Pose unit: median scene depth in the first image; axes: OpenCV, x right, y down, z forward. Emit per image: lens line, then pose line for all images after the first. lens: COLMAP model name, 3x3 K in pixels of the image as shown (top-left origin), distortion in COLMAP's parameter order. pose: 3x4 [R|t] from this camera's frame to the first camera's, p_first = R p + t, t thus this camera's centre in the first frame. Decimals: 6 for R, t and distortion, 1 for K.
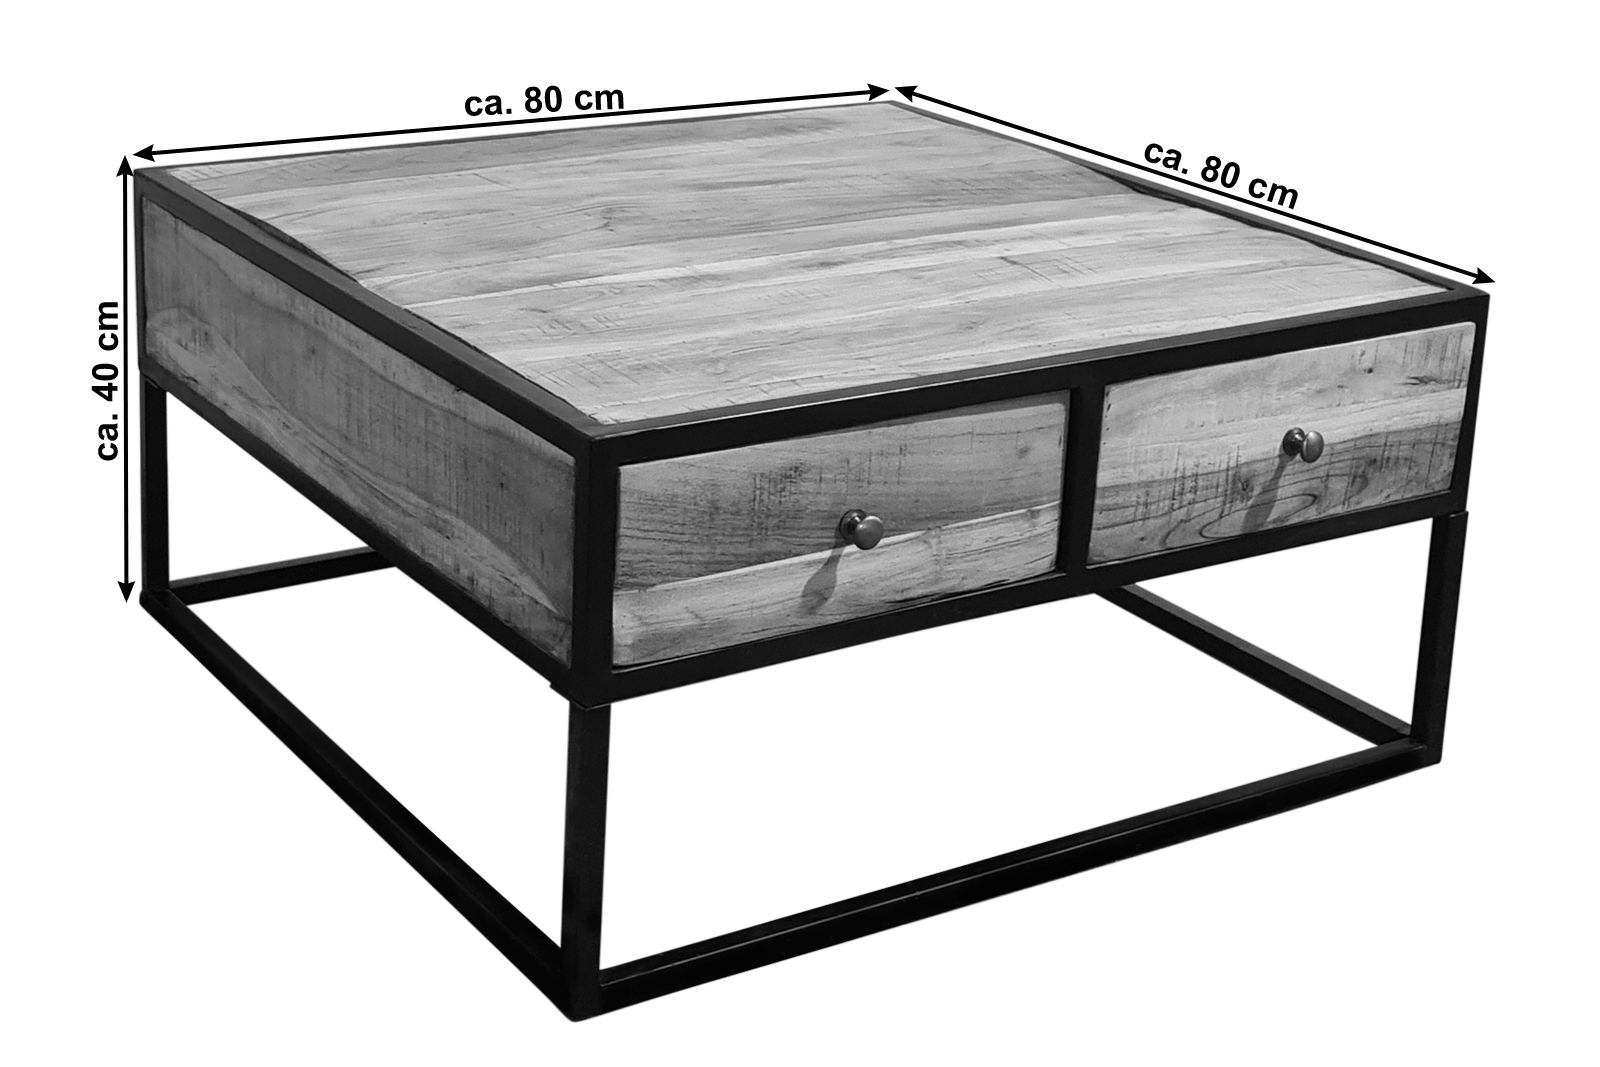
lens RADIAL K [[2713.8, 0, 832.7], [0, 2713.8, 534.3], [0, 0, 1]] dist [0.015773, 0.016821]
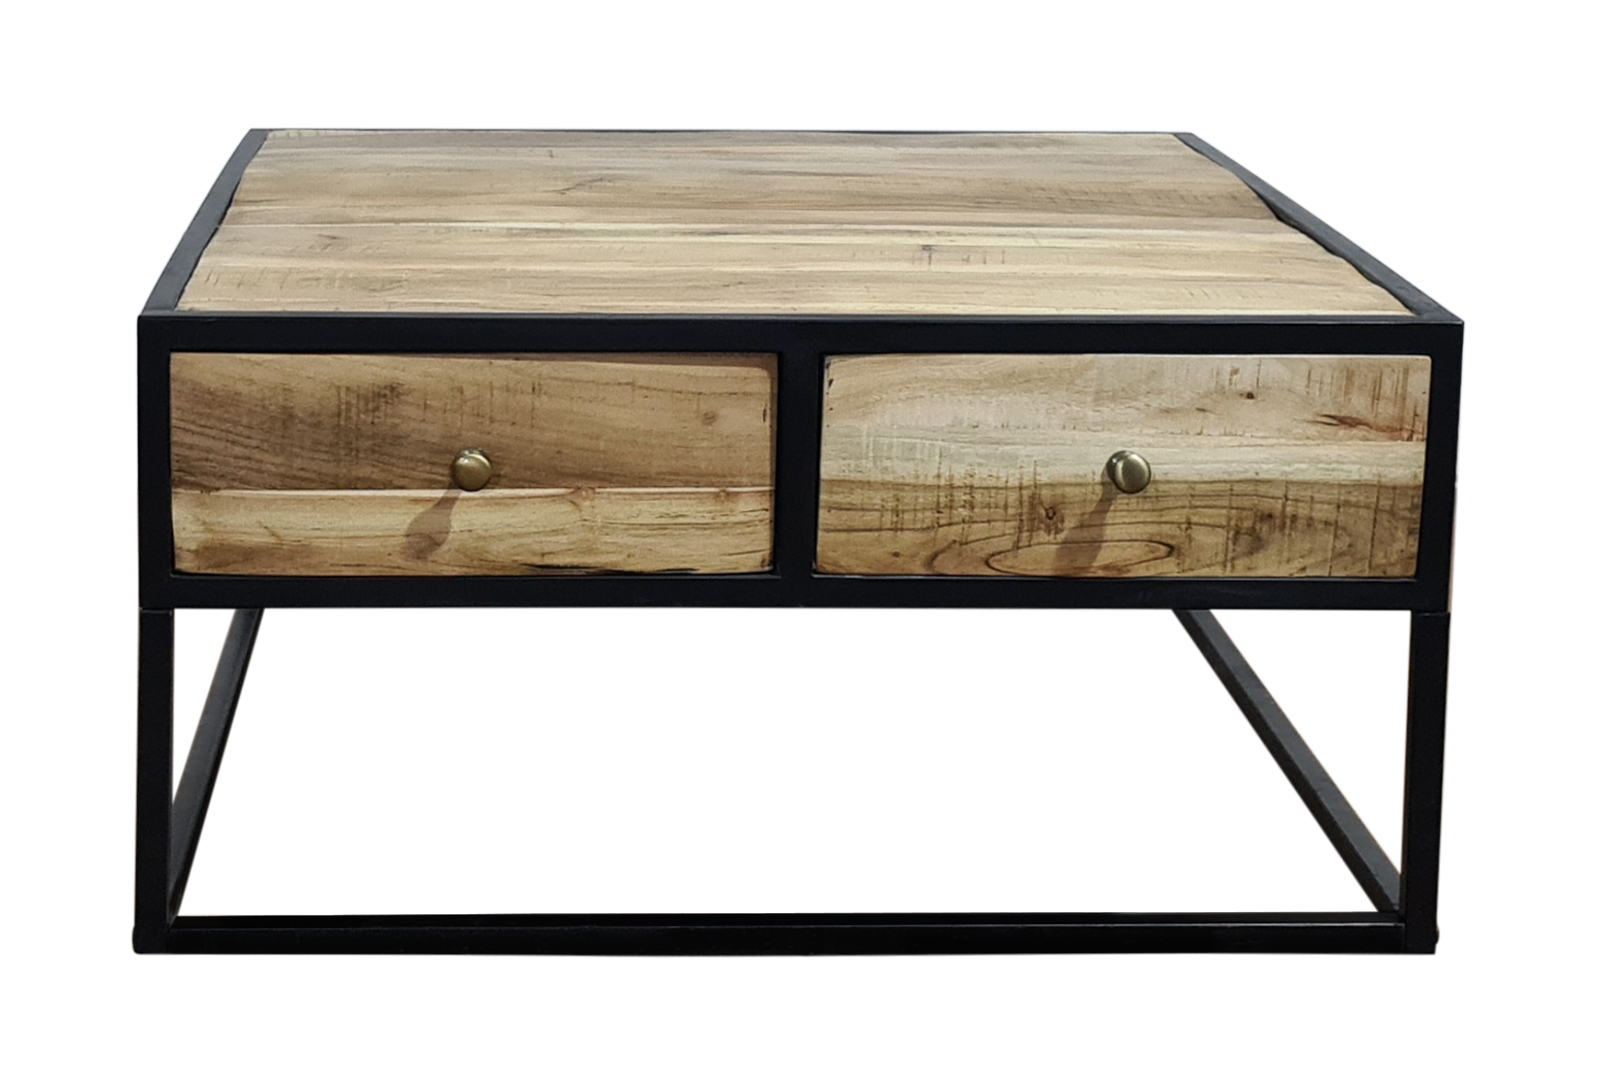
lens RADIAL K [[2713.8, 0, 832.7], [0, 2713.8, 534.3], [0, 0, 1]] dist [0.015773, 0.016821]
pose [[0.840688, 0.112666, -0.529669, 0.547503], [-0.165494, 0.984775, -0.053199, 0.043893], [0.515611, 0.132381, 0.846534, 0.288993]]
